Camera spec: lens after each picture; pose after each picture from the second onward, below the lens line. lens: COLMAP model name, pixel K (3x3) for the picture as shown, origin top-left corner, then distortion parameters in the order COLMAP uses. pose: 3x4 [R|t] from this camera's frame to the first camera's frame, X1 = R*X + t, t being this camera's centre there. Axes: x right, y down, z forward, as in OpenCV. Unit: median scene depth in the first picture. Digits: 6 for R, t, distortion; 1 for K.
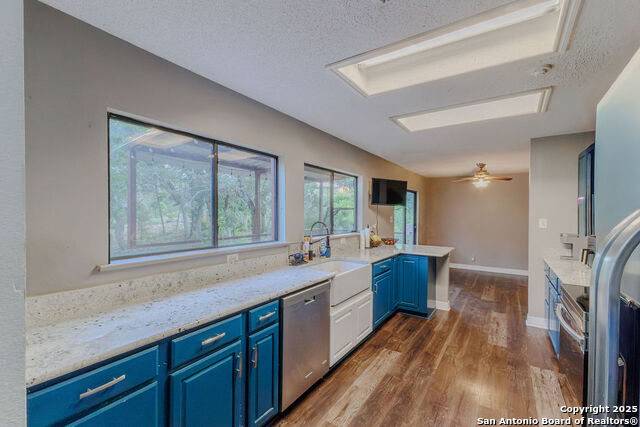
lens RADIAL K [[279.2, 0, 320.9], [0, 279.2, 214.5], [0, 0, 1]] dist [-0.000390, -0.000010]
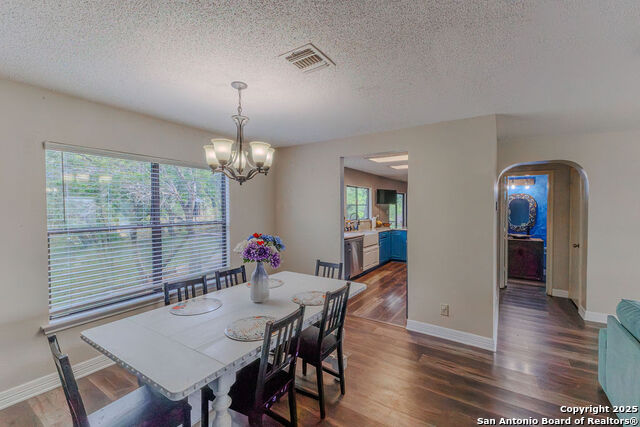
lens RADIAL K [[279.2, 0, 319.0], [0, 279.2, 212.1], [0, 0, 1]] dist [-0.000390, -0.000010]
pose [[0.999941, -0.007326, 0.007981, -0.215135], [0.007246, 0.999924, 0.010003, -0.005373], [-0.008054, -0.009945, 0.999918, -0.841276]]
